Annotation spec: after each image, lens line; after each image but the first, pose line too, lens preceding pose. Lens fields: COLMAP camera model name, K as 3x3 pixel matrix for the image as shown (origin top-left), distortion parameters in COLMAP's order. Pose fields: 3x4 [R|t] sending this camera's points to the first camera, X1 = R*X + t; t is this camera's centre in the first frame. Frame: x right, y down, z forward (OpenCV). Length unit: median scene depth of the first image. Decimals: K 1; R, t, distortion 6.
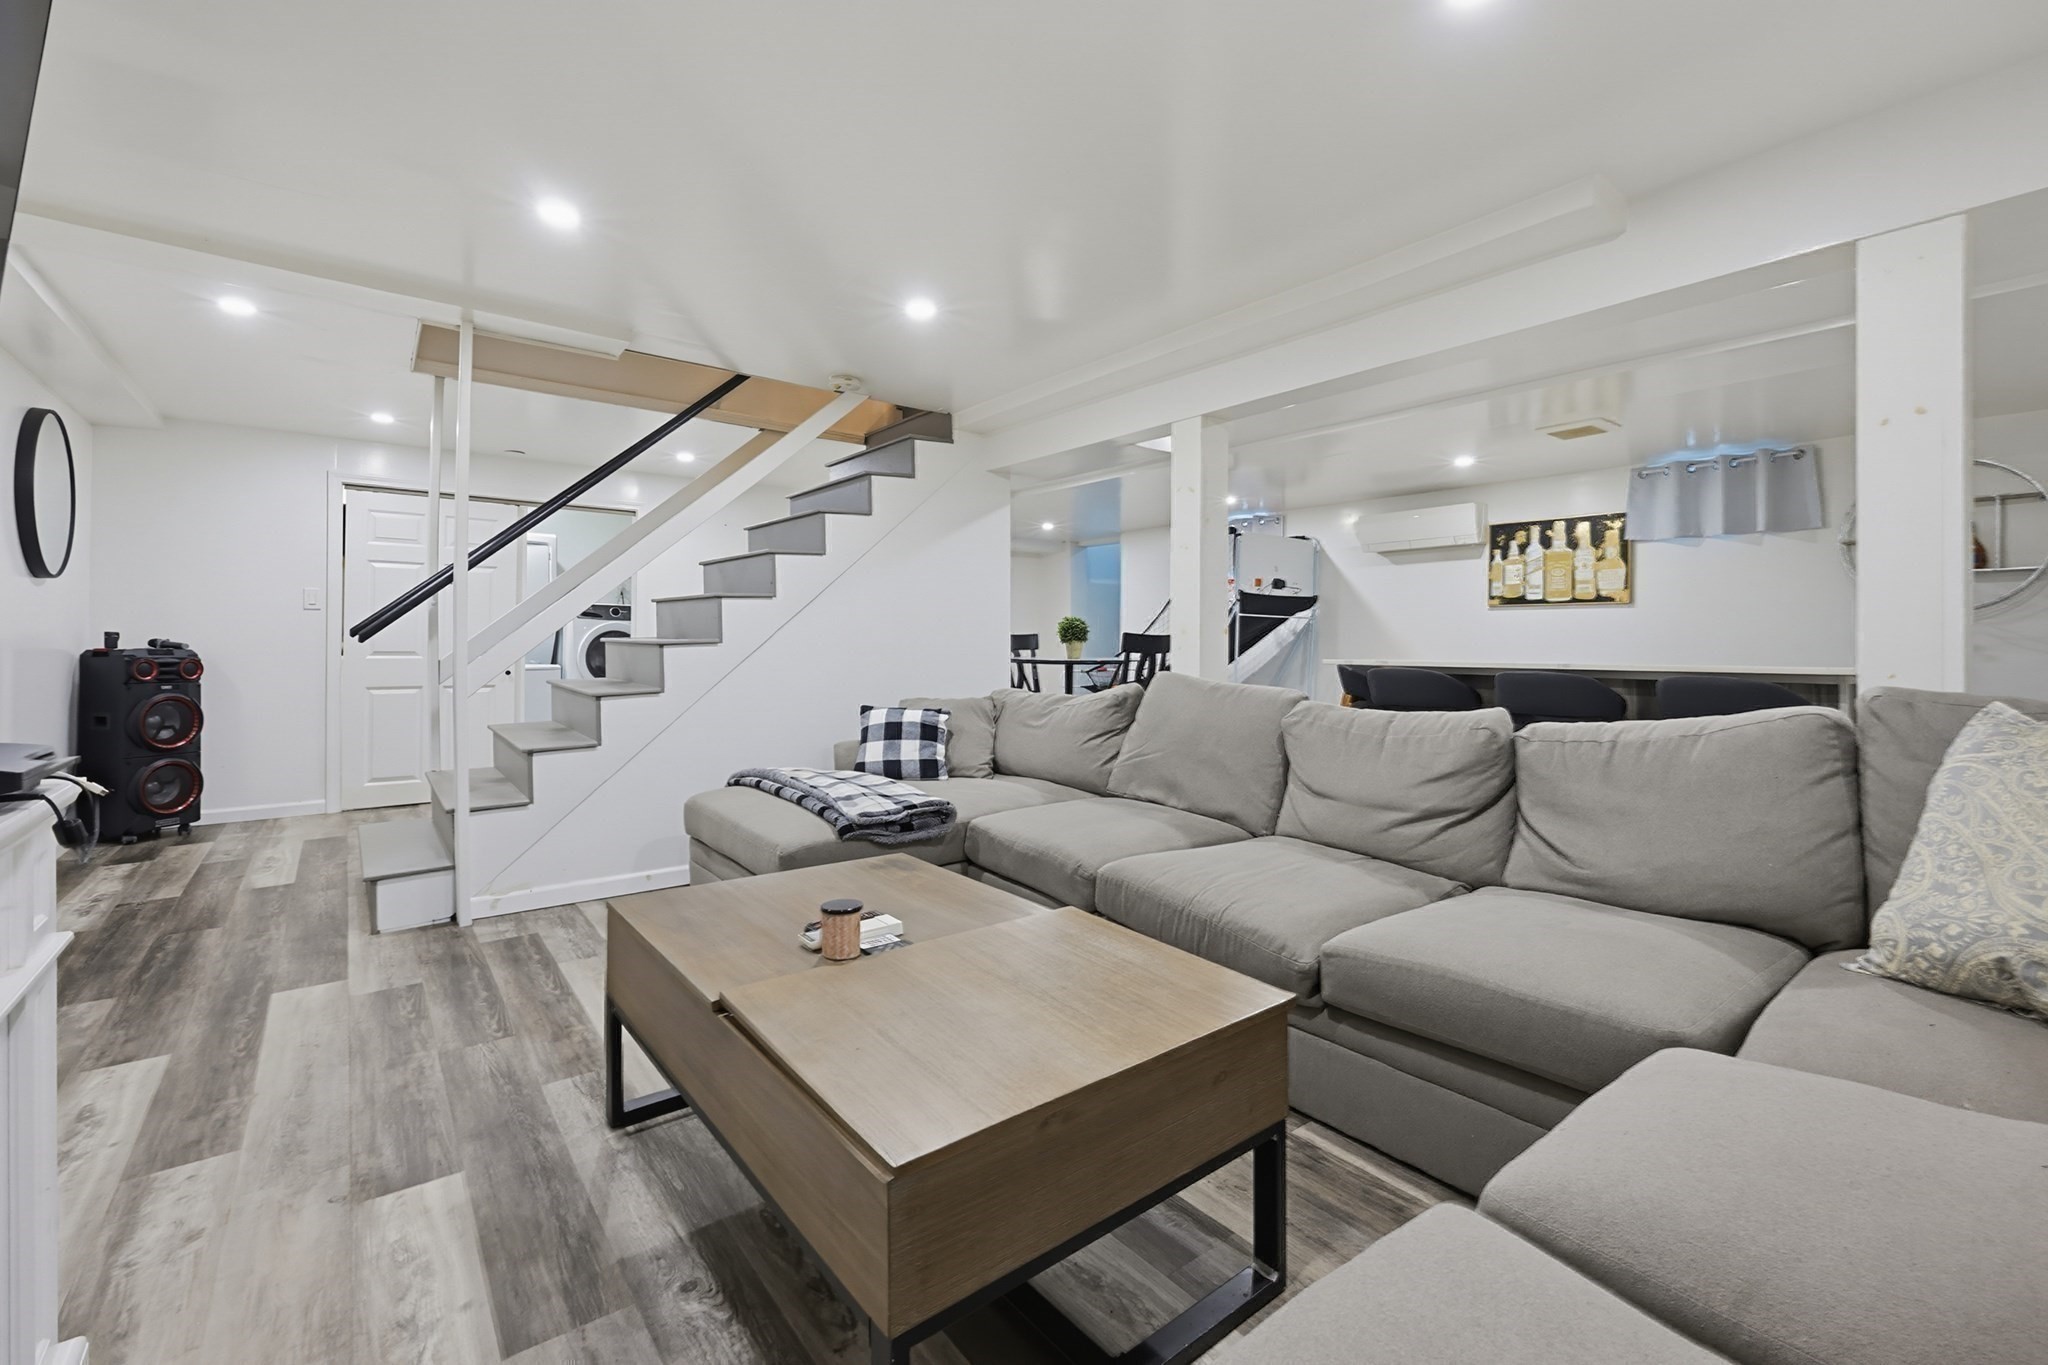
lens RADIAL K [[877.2, 0, 1042.9], [0, 877.2, 640.5], [0, 0, 1]] dist [-0.001297, -0.000378]
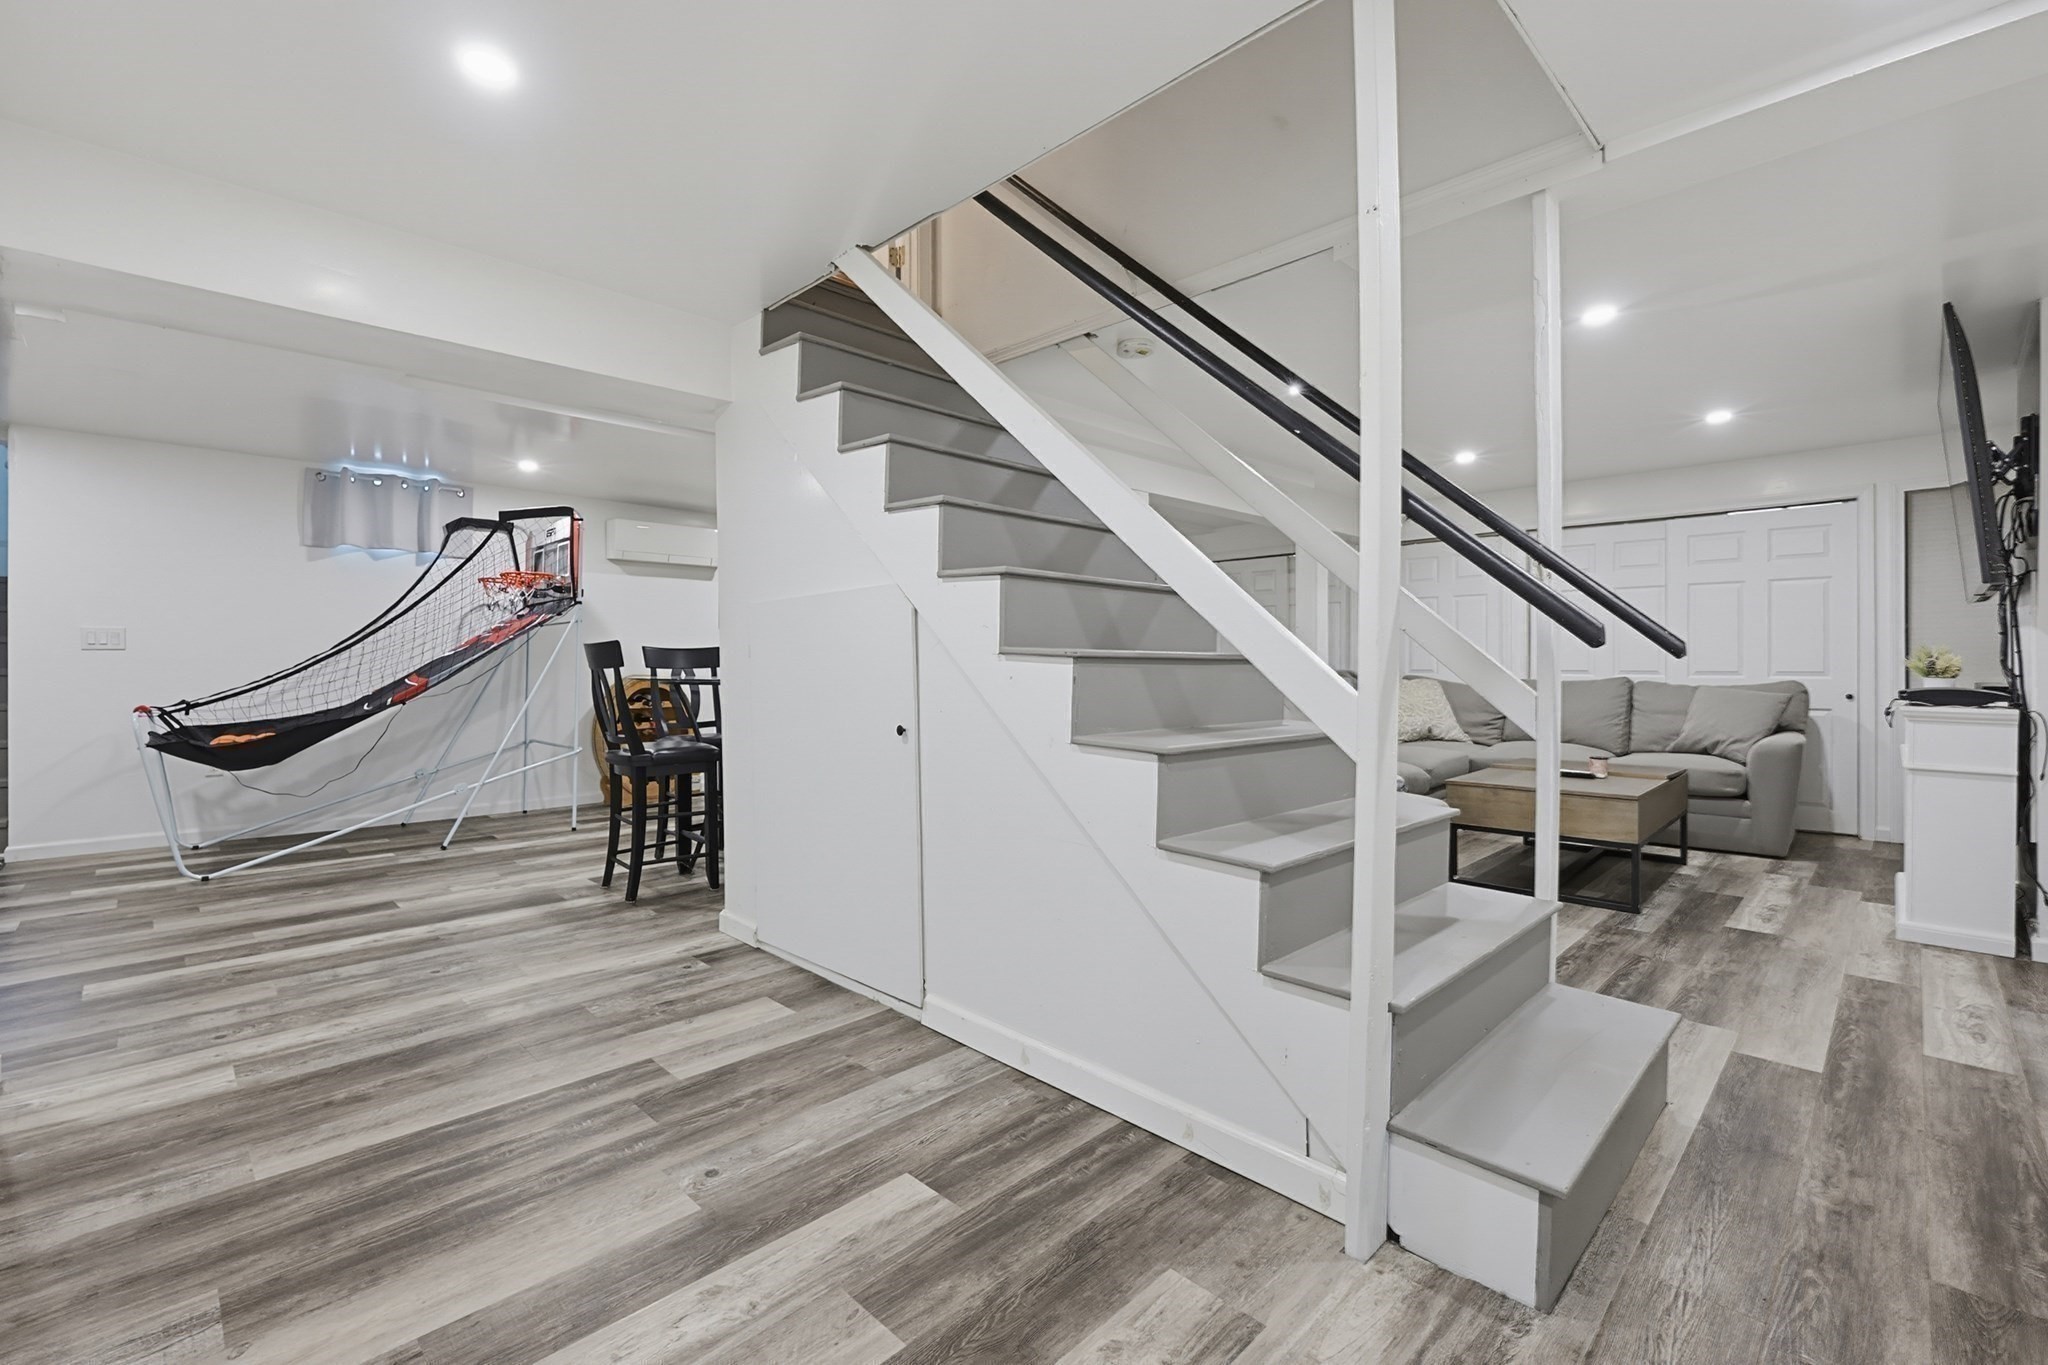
lens RADIAL K [[877.2, 0, 1026.5], [0, 877.2, 672.7], [0, 0, 1]] dist [-0.001297, -0.000378]
pose [[-0.108818, -0.017838, 0.993902, -1.662492], [0.000711, 0.999837, 0.018023, 0.006343], [-0.994061, 0.002668, -0.108787, 1.892930]]
